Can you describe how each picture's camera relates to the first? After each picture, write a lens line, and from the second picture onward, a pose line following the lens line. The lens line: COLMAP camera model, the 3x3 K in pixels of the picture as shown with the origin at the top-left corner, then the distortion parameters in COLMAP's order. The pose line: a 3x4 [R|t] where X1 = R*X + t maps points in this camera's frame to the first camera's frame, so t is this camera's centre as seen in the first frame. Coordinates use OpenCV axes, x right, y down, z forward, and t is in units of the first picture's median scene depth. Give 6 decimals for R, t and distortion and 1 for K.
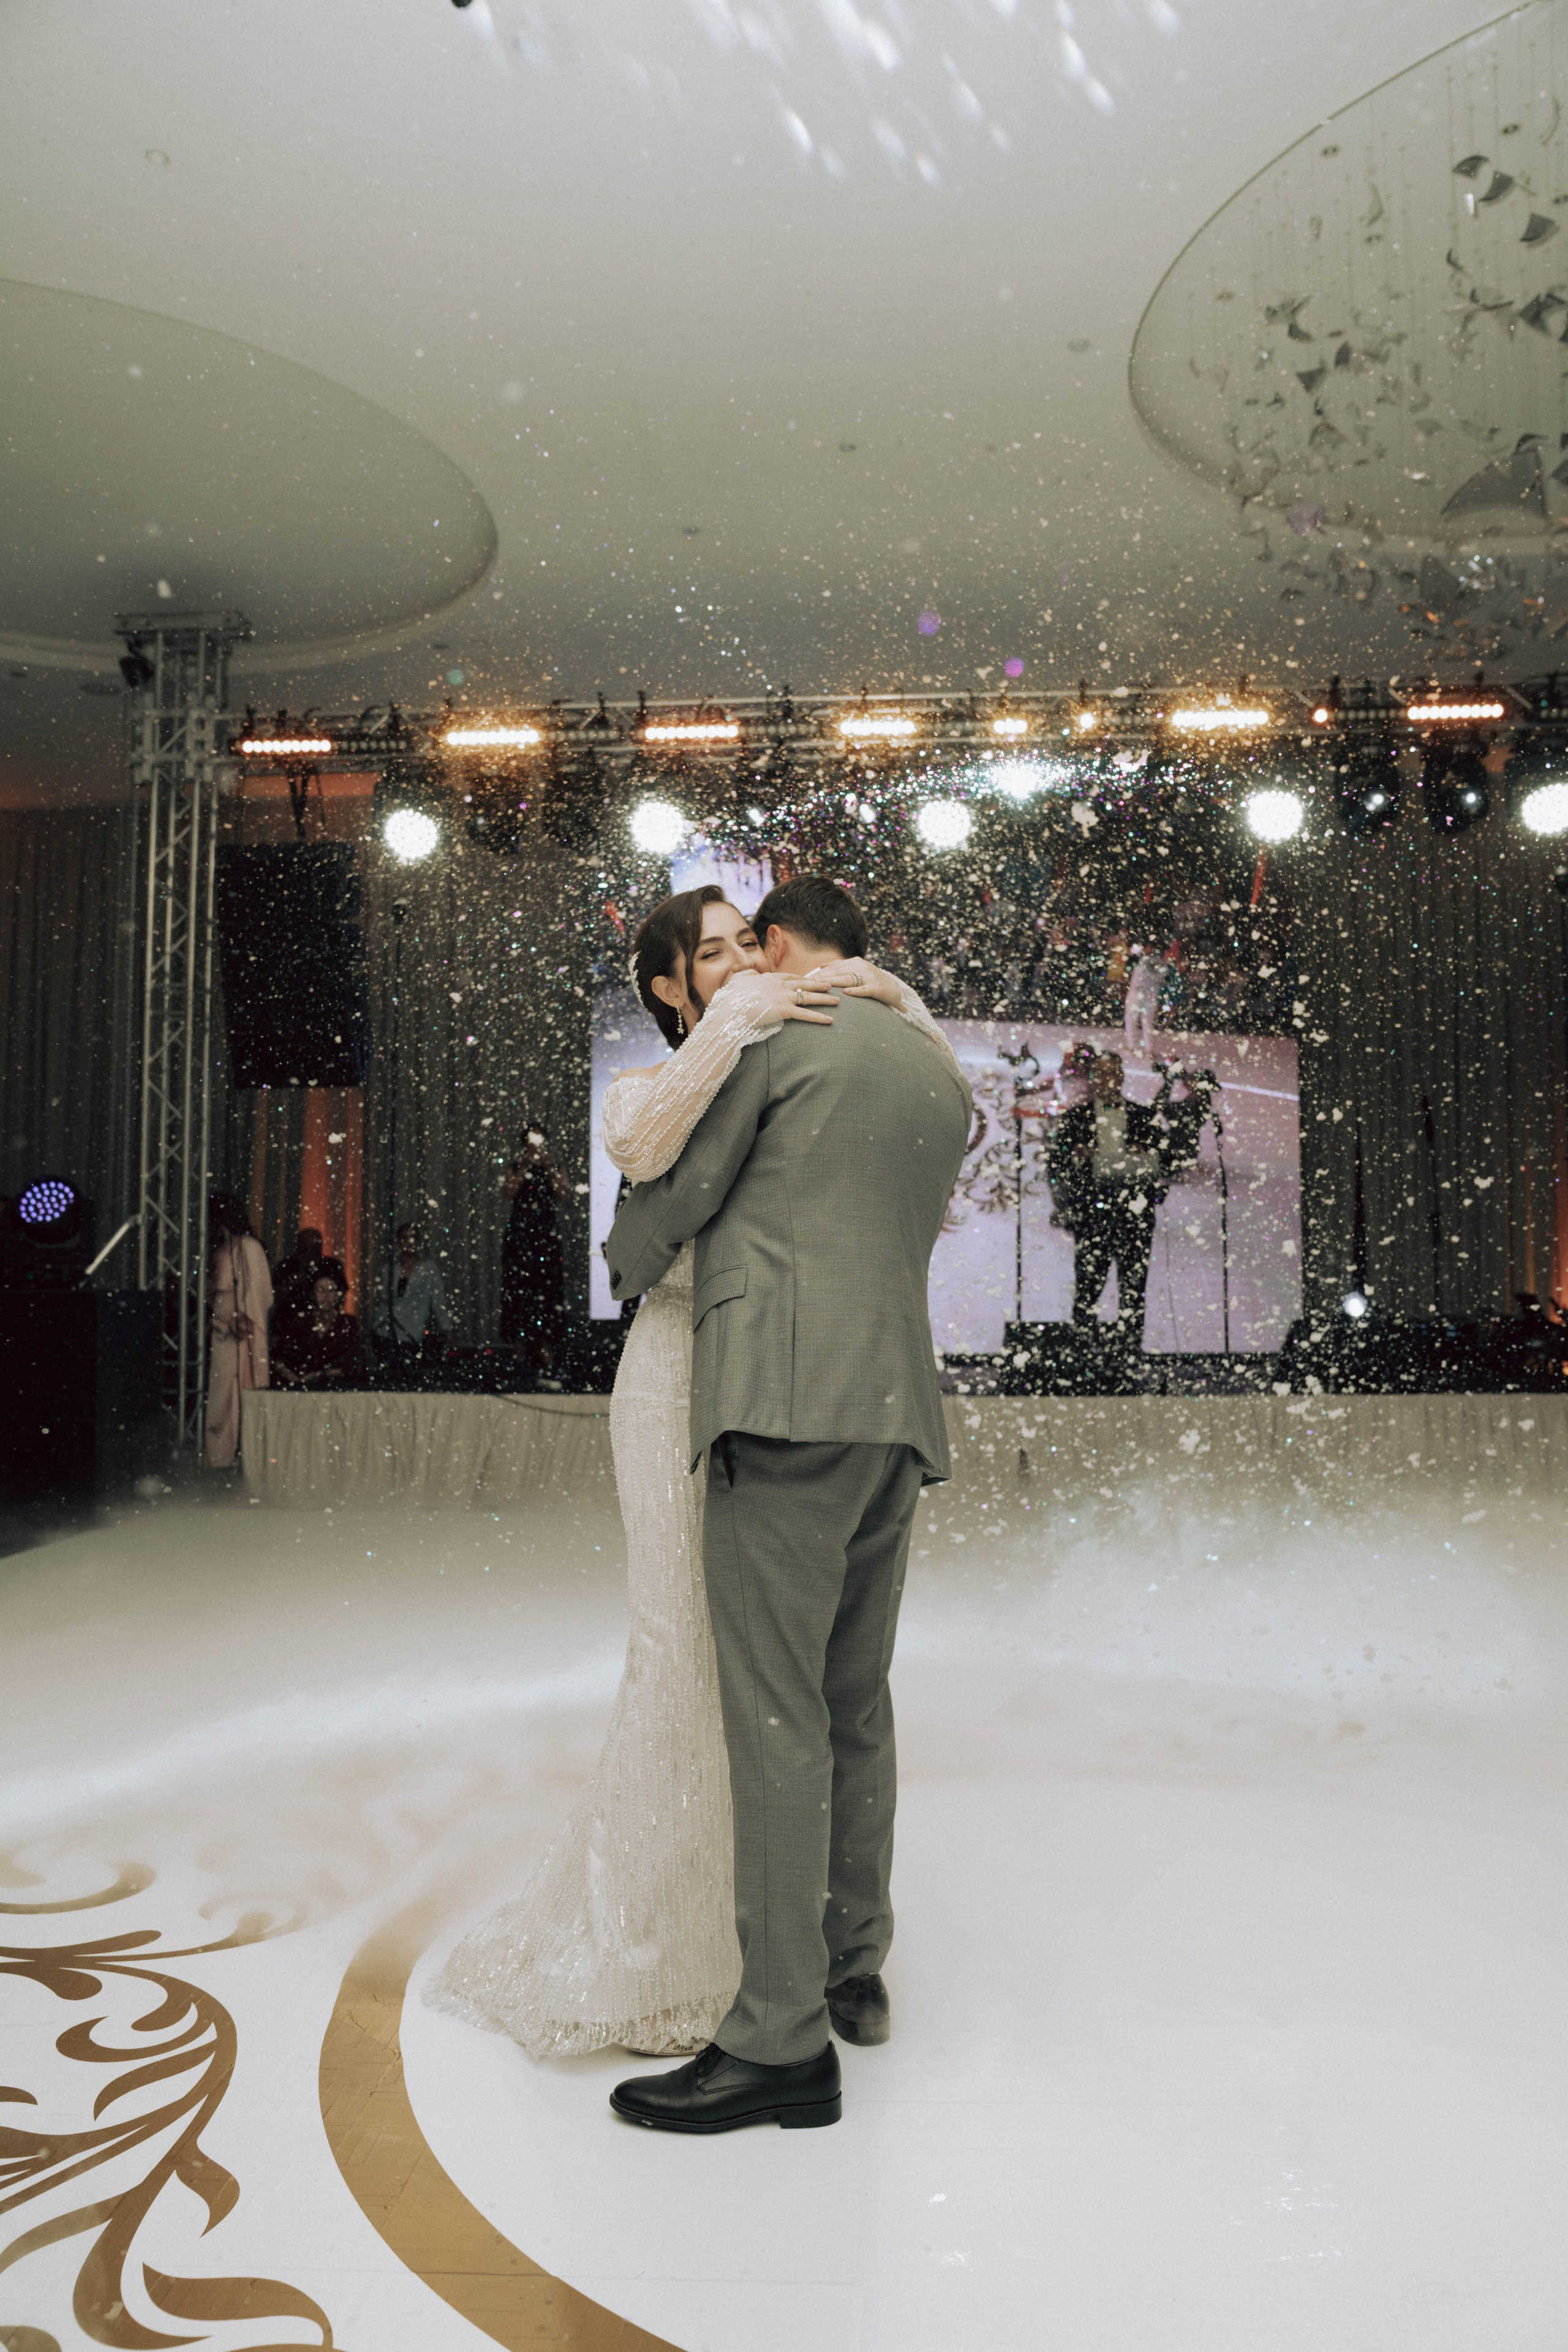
lens RADIAL K [[1775.4, 0, 795.0], [0, 1775.4, 1192.4], [0, 0, 1]] dist [-0.100856, 0.037276]
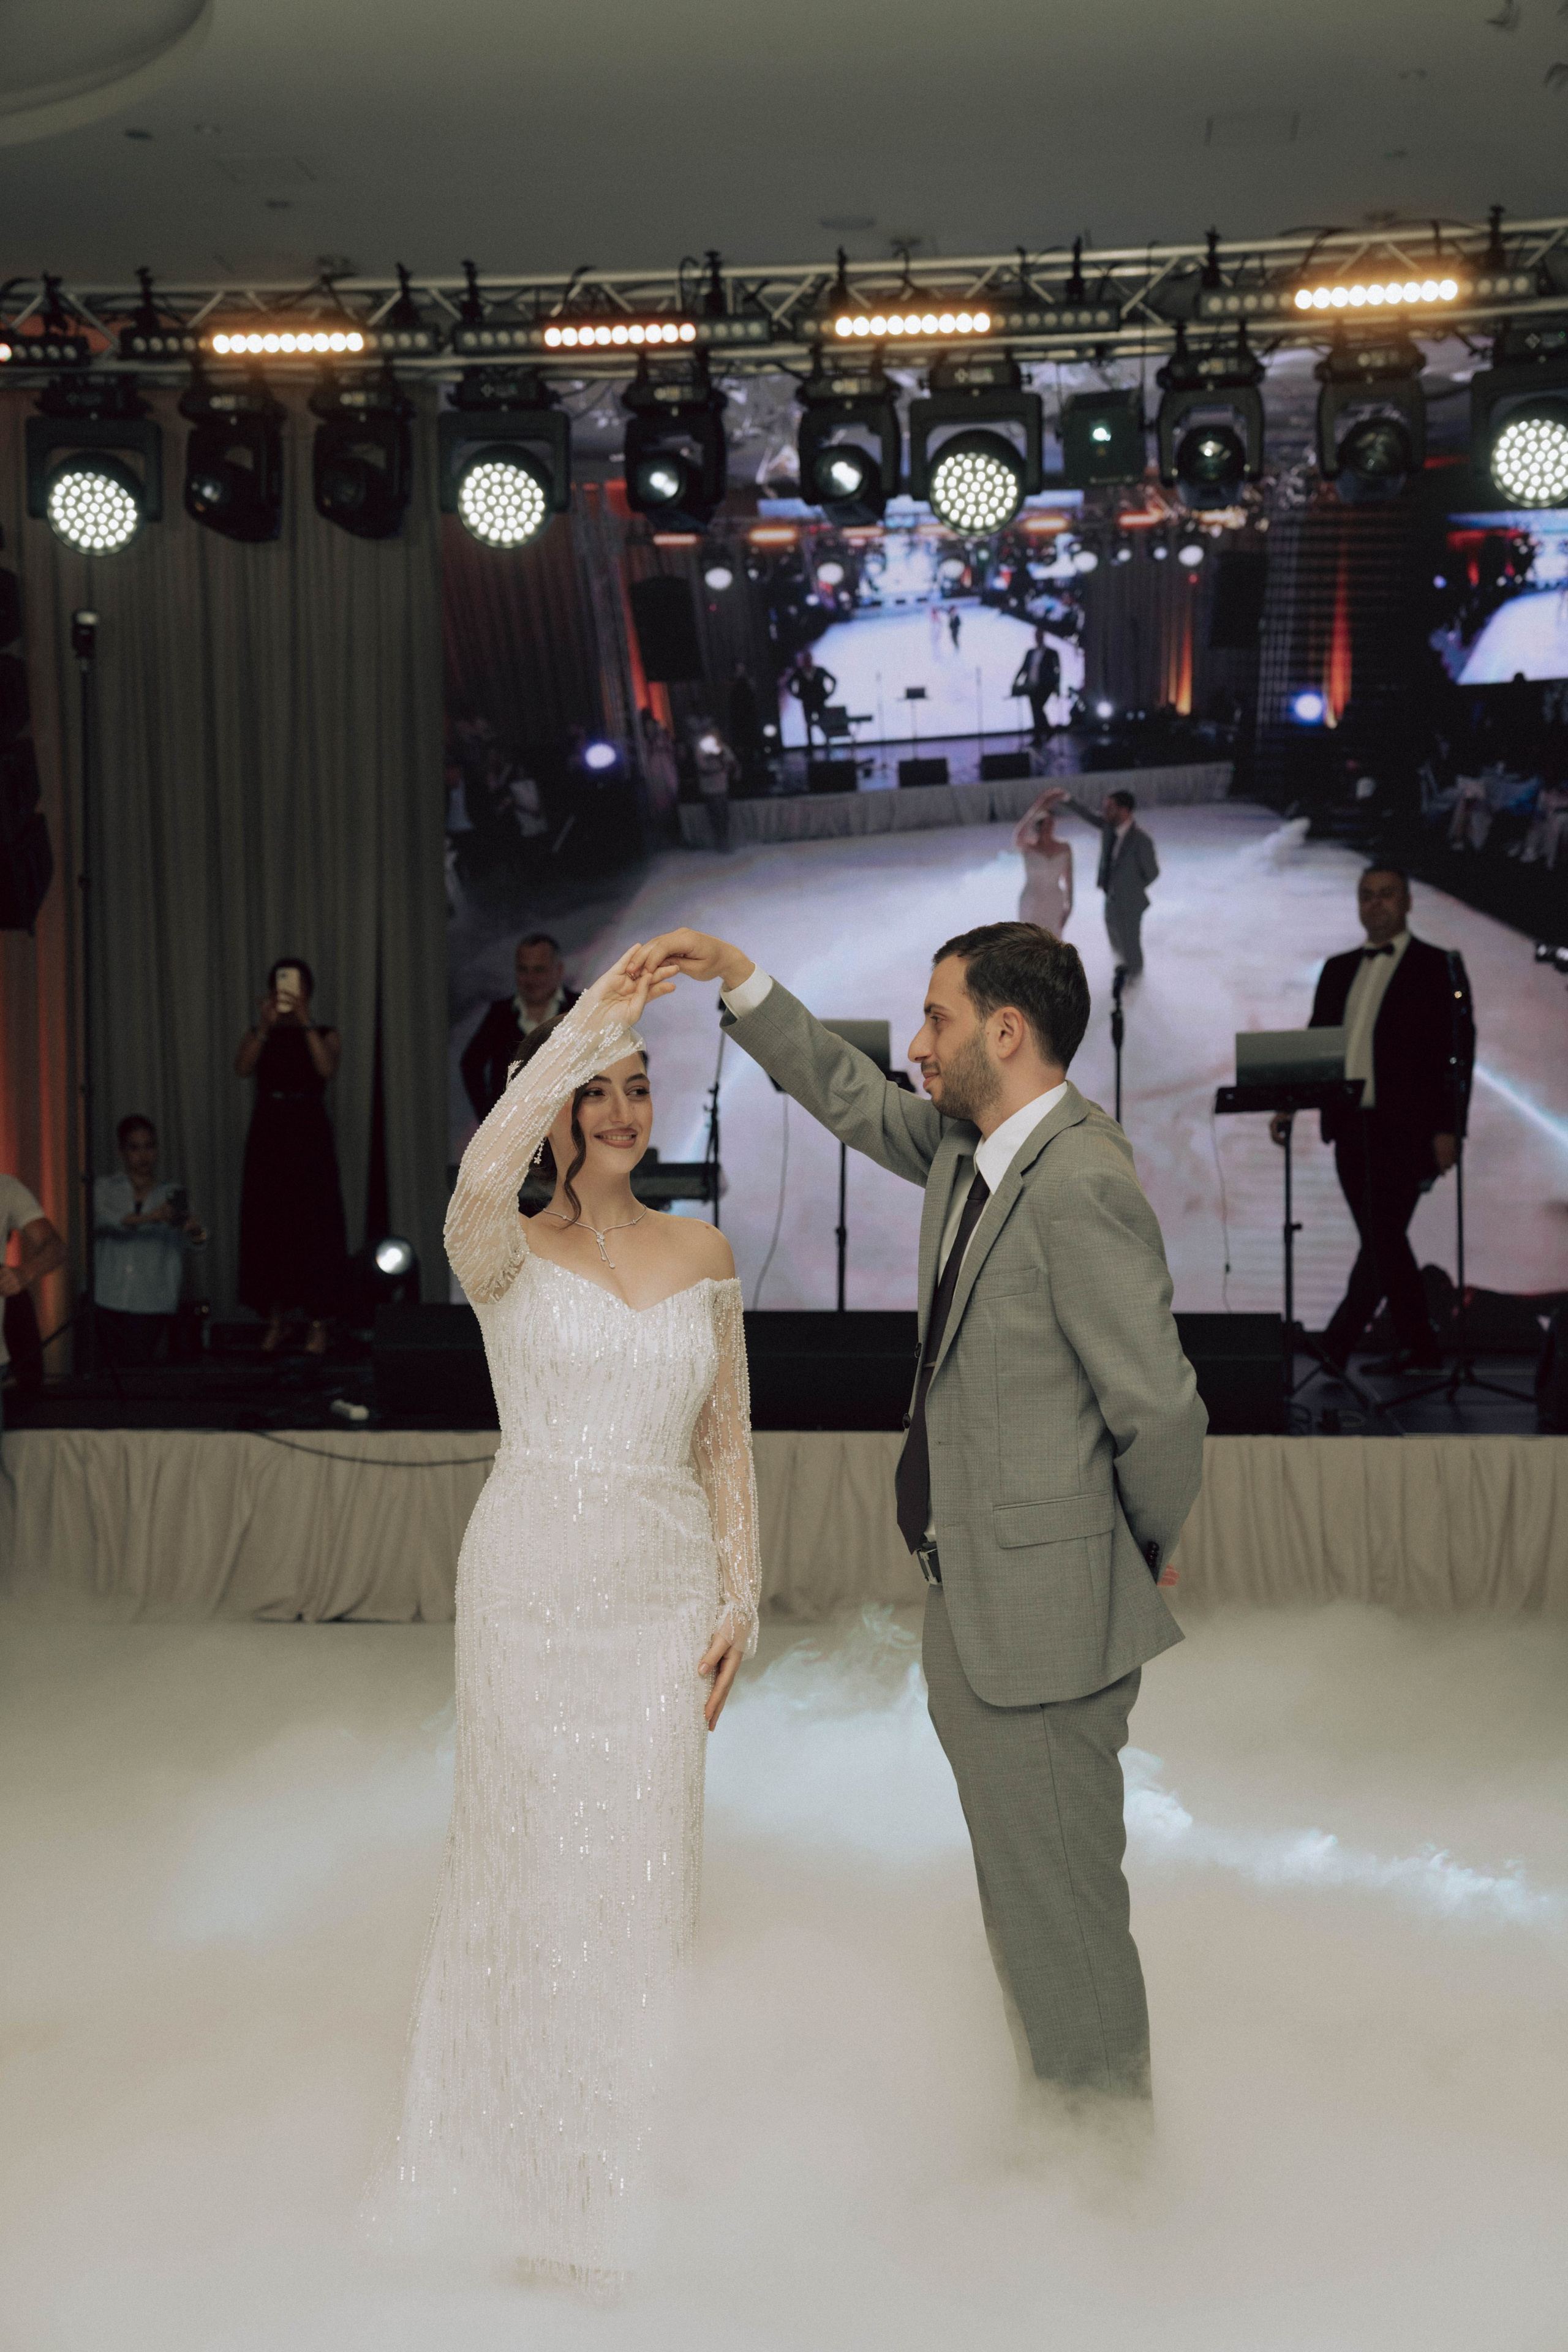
lens RADIAL K [[3316.2, 0, 789.9], [0, 3316.2, 1206.1], [0, 0, 1]] dist [0.219286, 0.000000]
pose [[0.998822, -0.004793, -0.048285, 0.073915], [0.008704, 0.996667, 0.081115, -0.057638], [0.047736, -0.081439, 0.995534, -0.156295]]
